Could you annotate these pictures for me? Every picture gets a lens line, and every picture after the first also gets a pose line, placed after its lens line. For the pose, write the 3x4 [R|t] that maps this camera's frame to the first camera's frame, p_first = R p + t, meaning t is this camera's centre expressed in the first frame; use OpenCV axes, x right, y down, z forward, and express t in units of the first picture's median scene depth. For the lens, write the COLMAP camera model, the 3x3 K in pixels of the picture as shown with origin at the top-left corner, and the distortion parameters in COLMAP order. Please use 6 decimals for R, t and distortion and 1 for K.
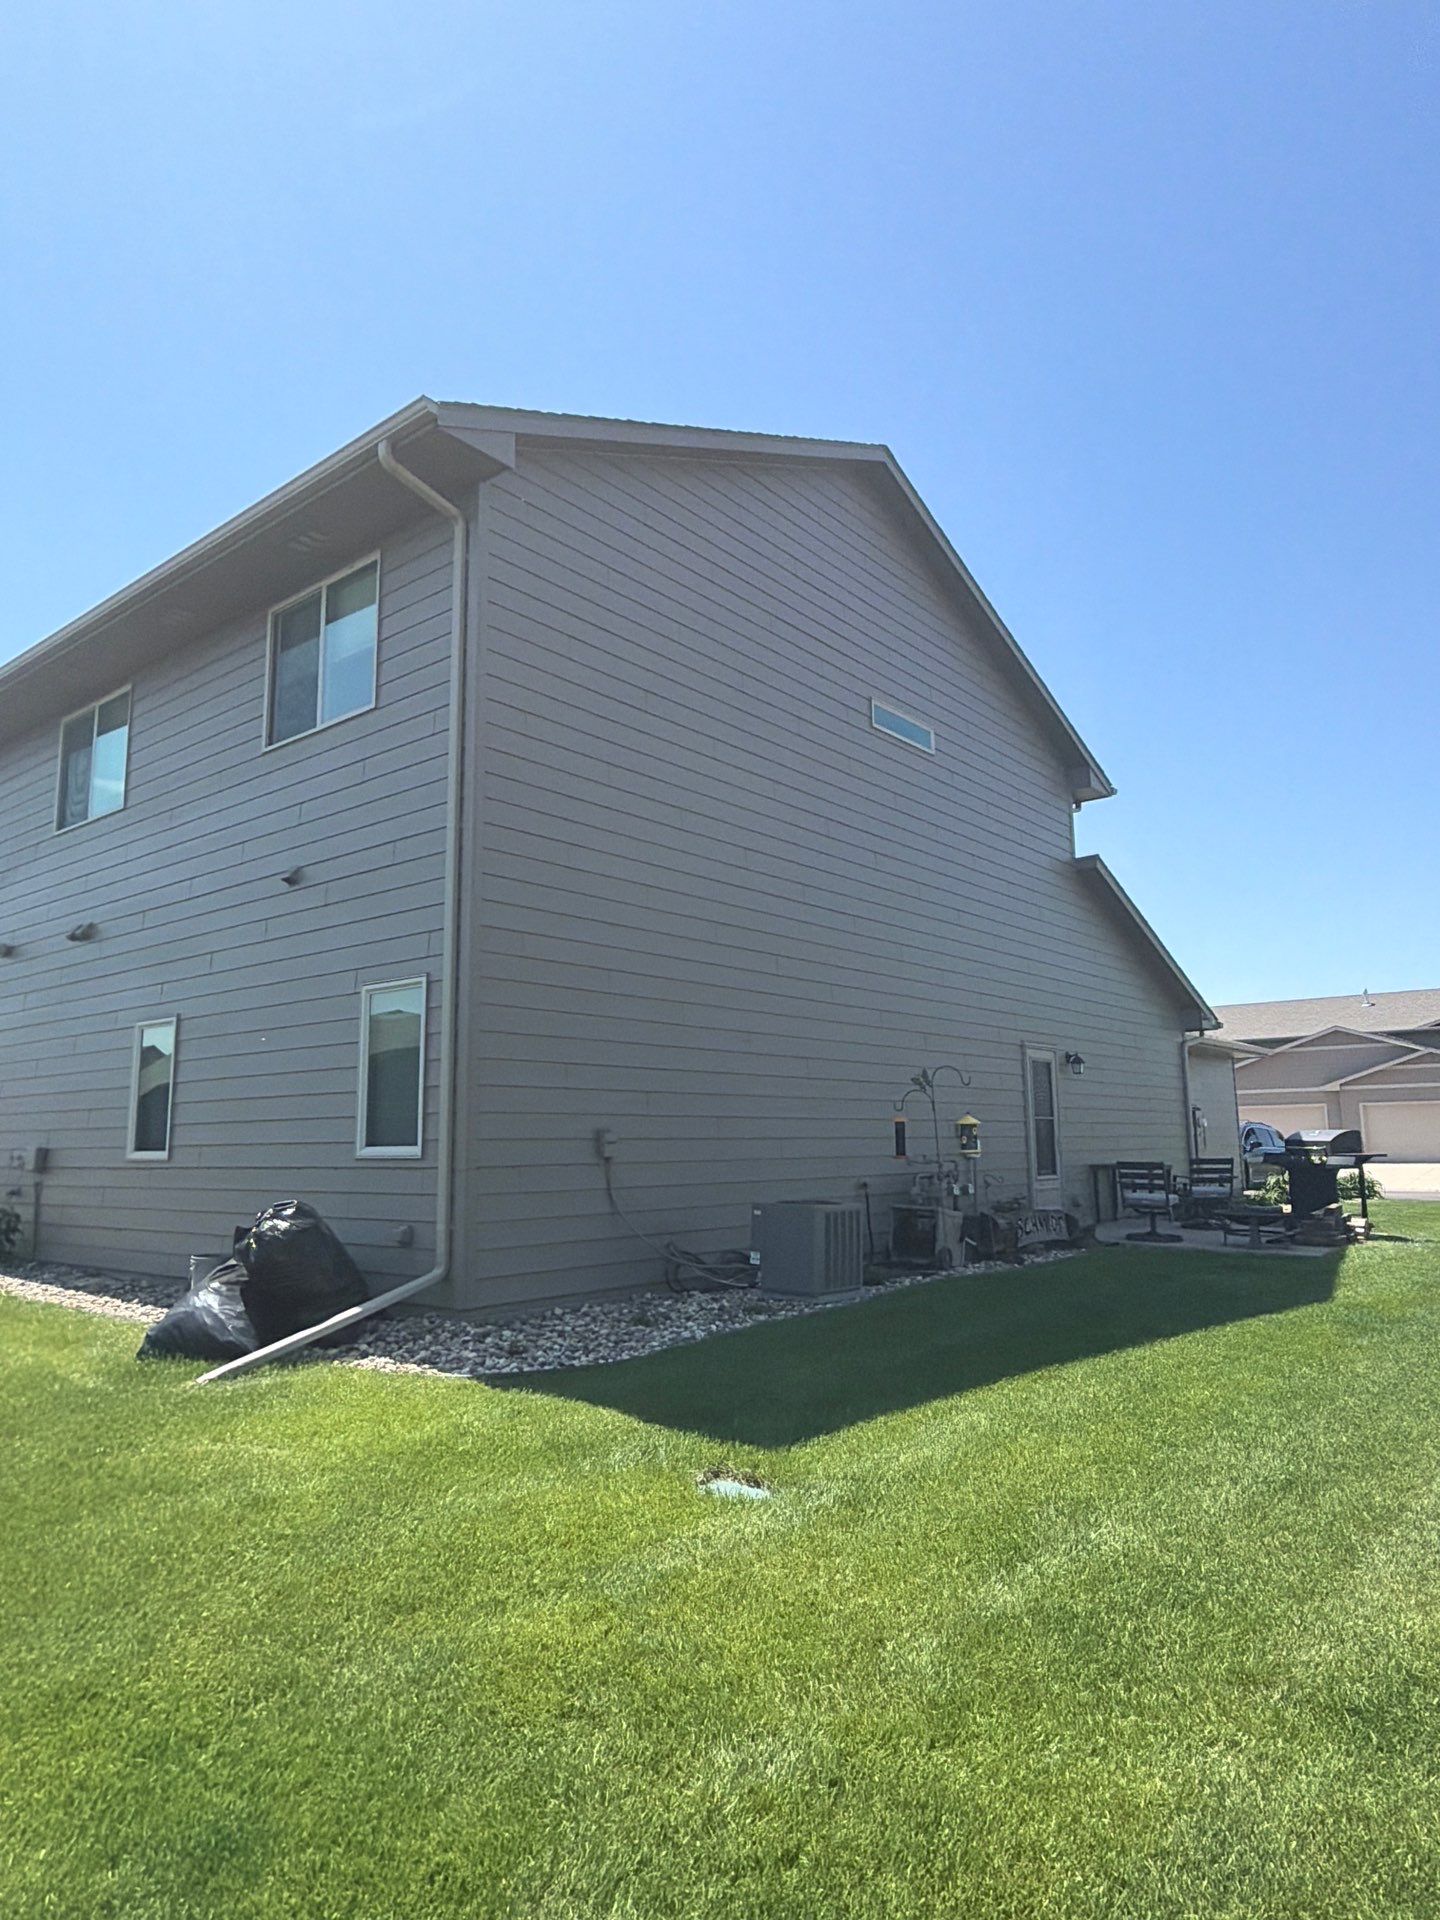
lens RADIAL K [[1208.9, 0, 718.2], [0, 1208.9, 960.9], [0, 0, 1]] dist [0.005852, -0.000199]
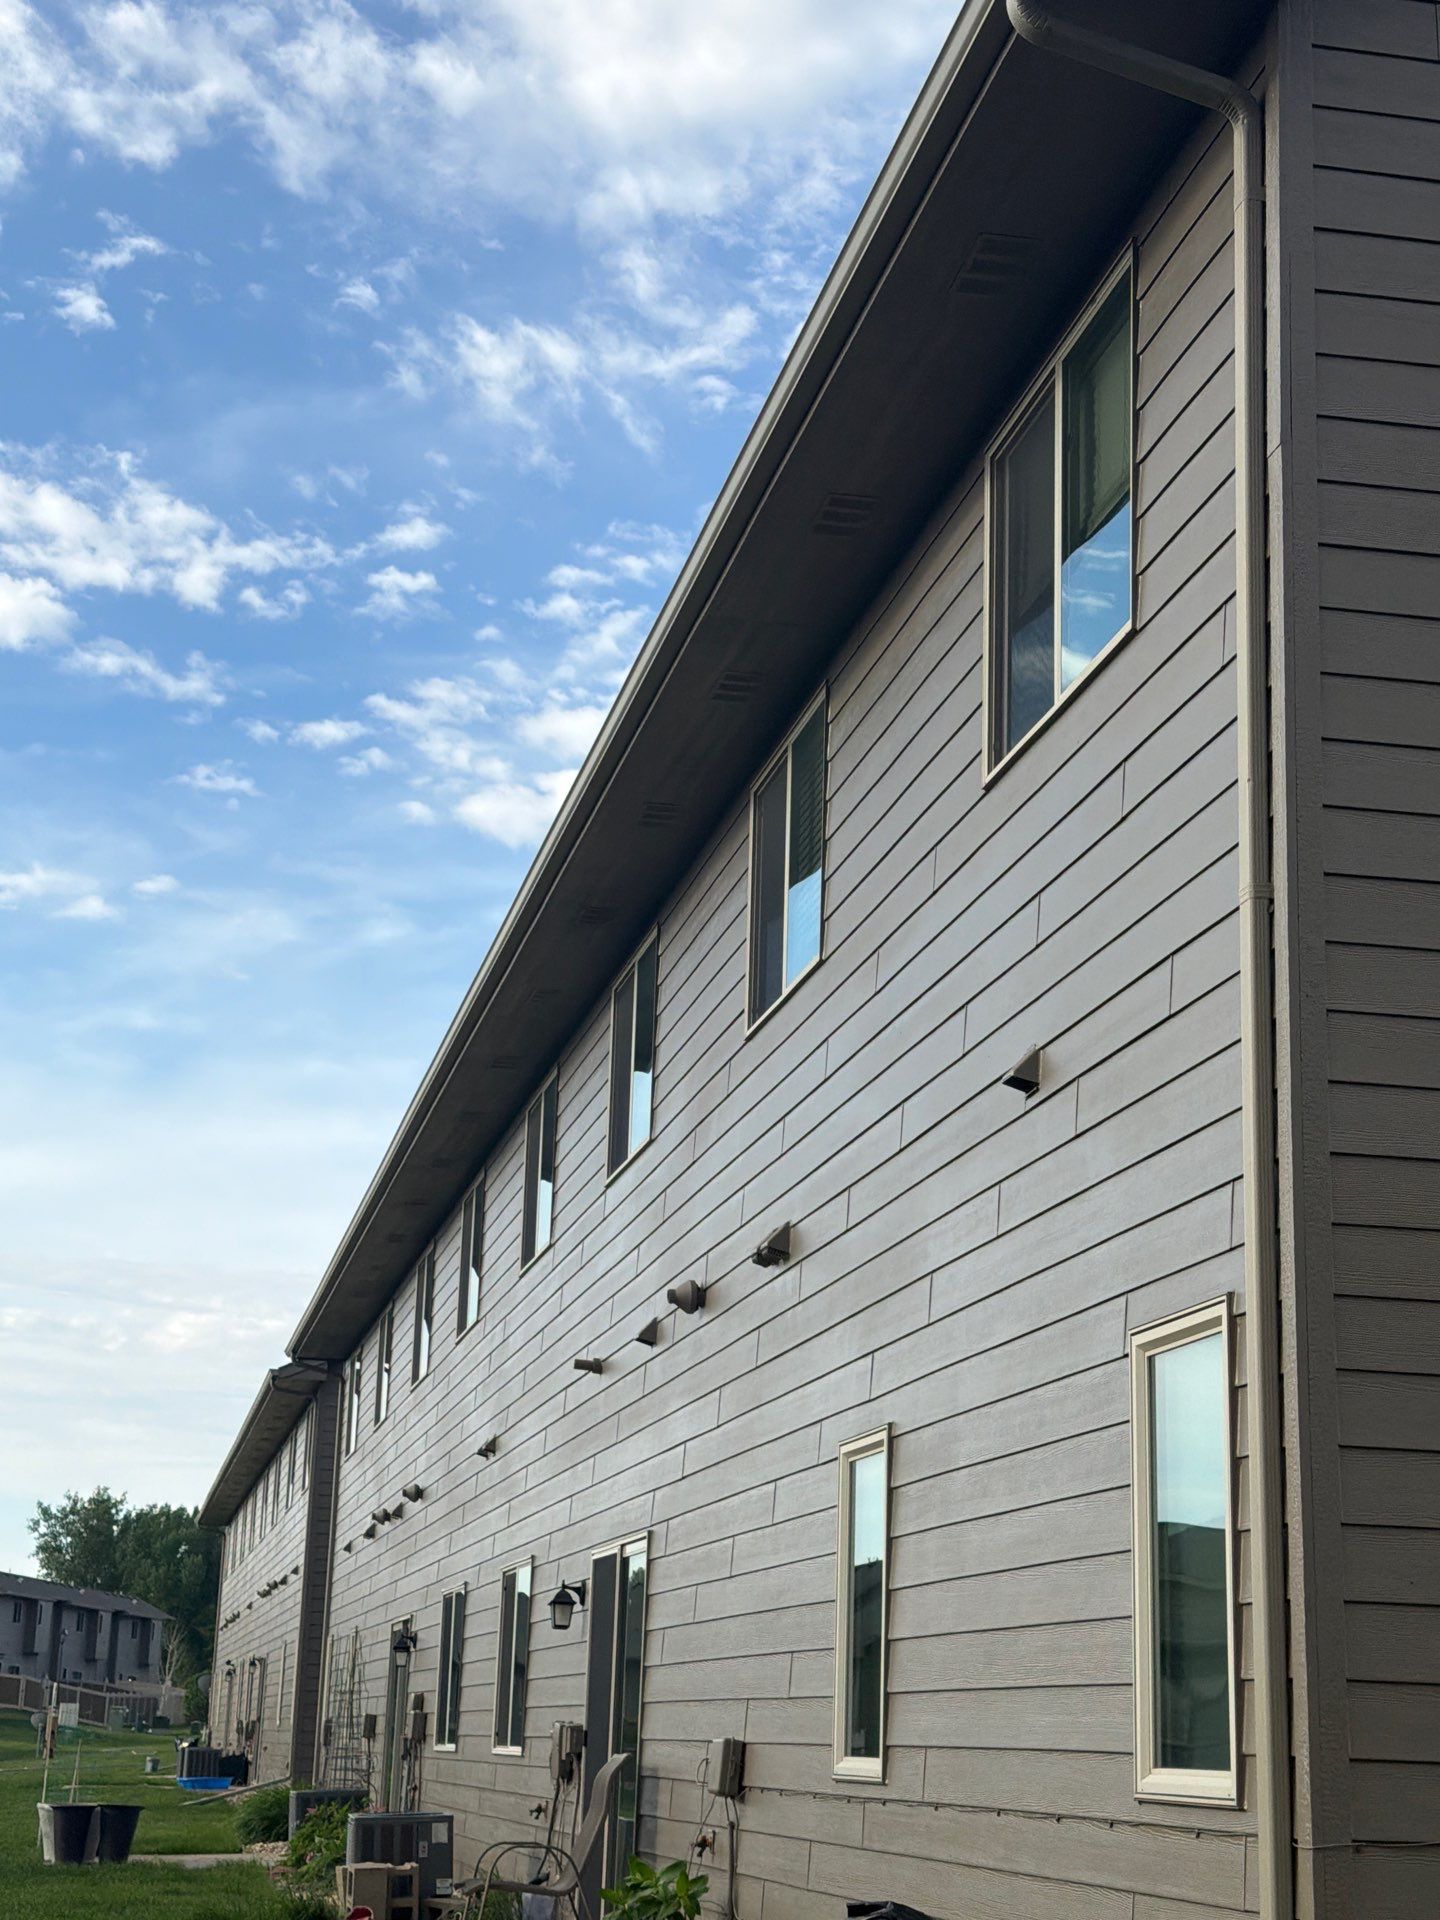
lens RADIAL K [[2998.4, 0, 712.0], [0, 2998.4, 958.9], [0, 0, 1]] dist [0.122835, 0.000000]
pose [[0.774774, -0.126199, -0.619515, 0.238466], [0.058719, 0.990004, -0.128236, 0.018794], [0.629506, 0.062977, 0.774439, 0.179535]]
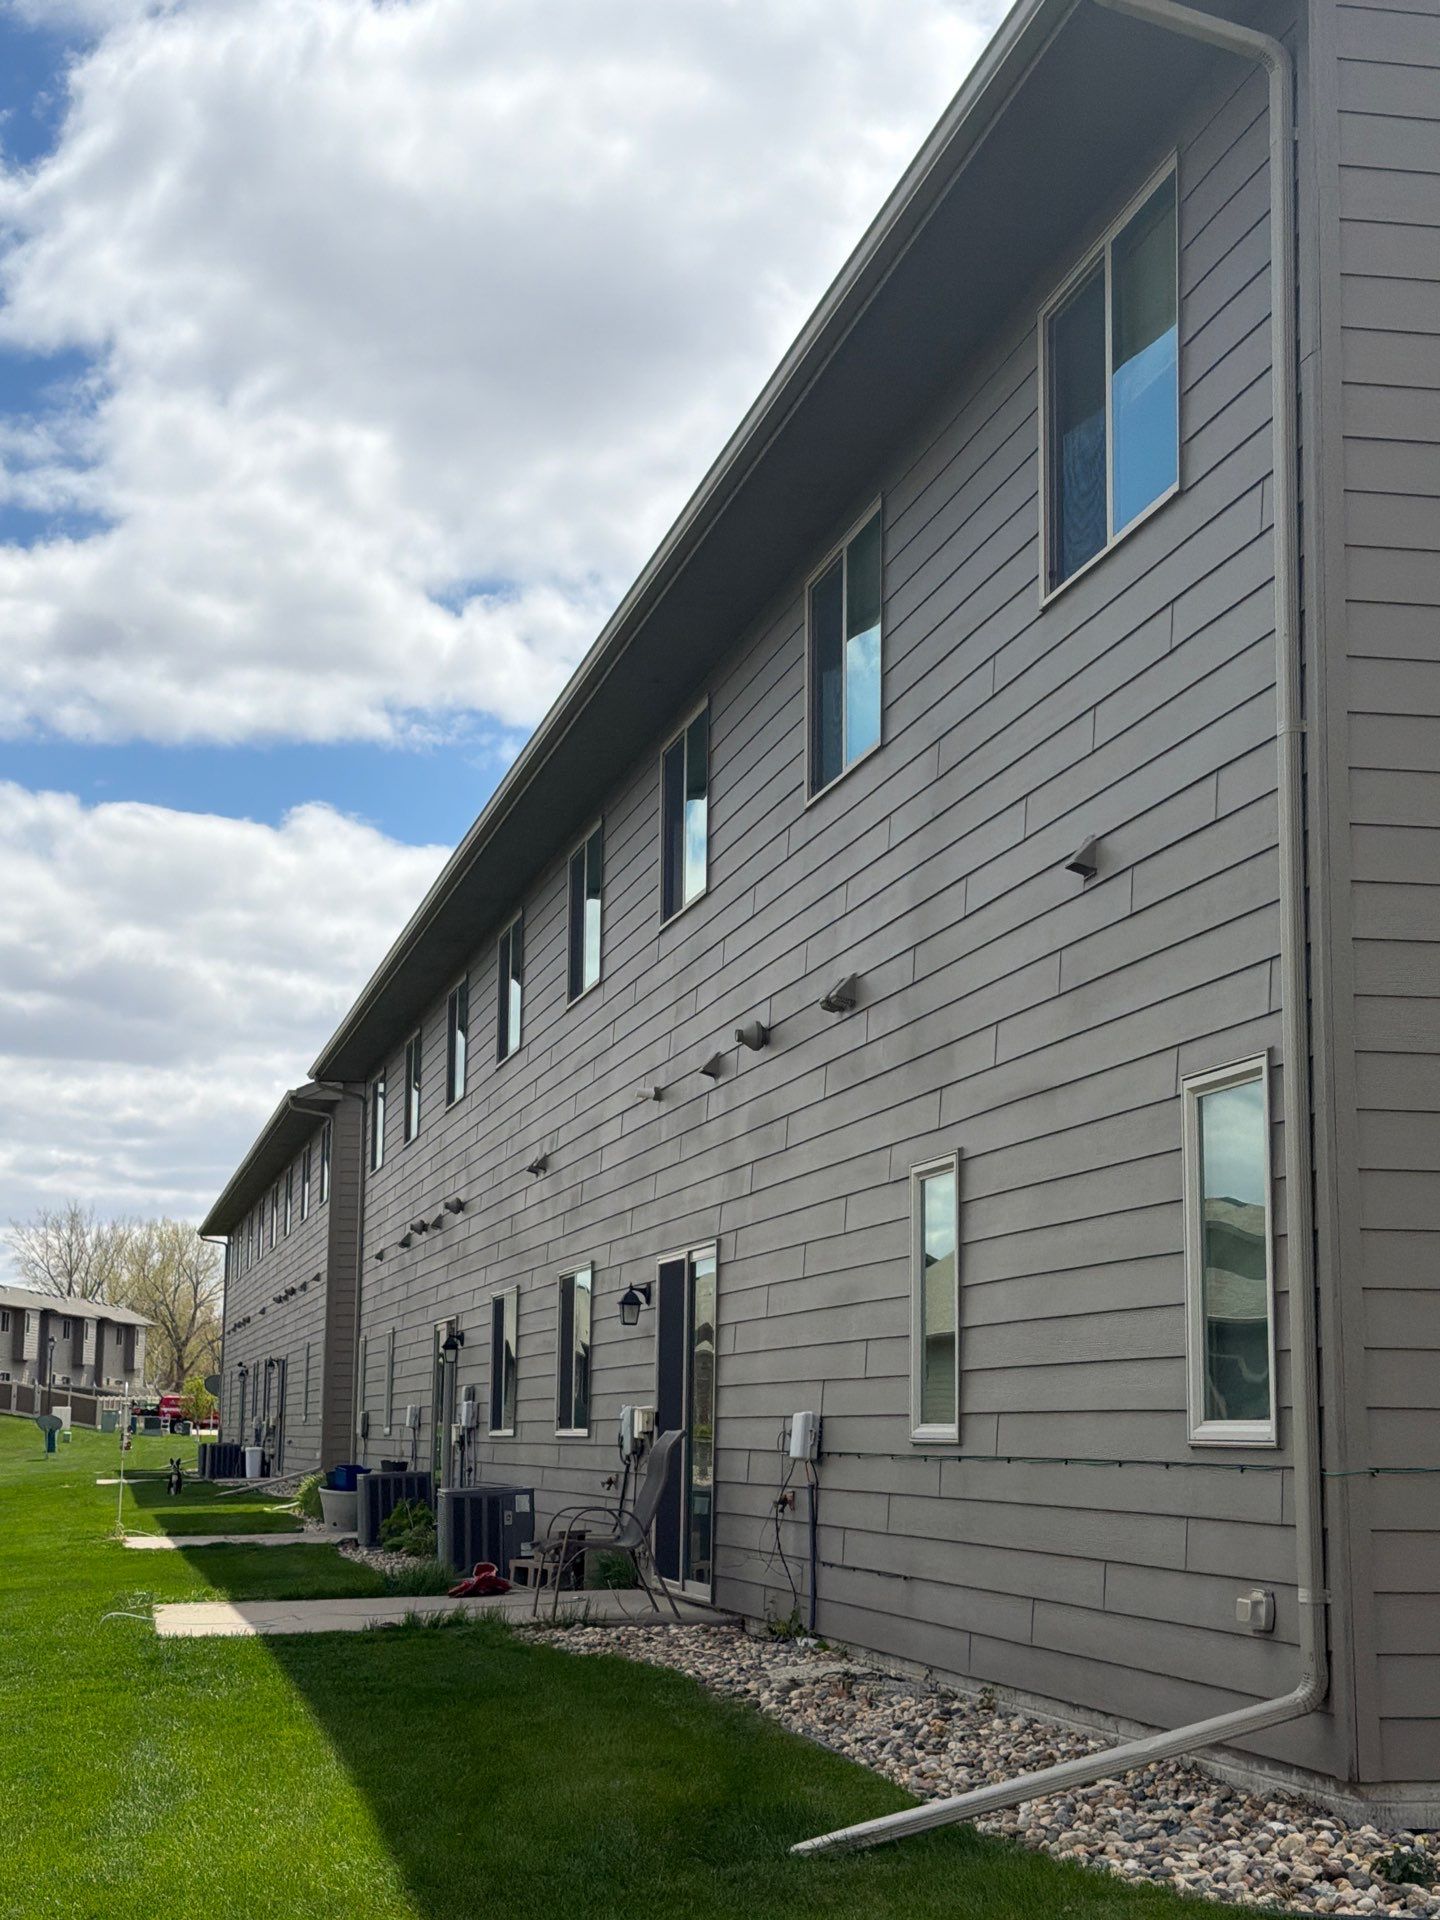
lens RADIAL K [[2998.4, 0, 723.5], [0, 2998.4, 951.5], [0, 0, 1]] dist [0.122835, 0.000000]
pose [[0.784320, -0.080369, -0.615128, 0.329442], [0.076399, 0.996538, -0.032790, -0.005490], [0.615634, -0.021278, 0.787745, -0.047421]]
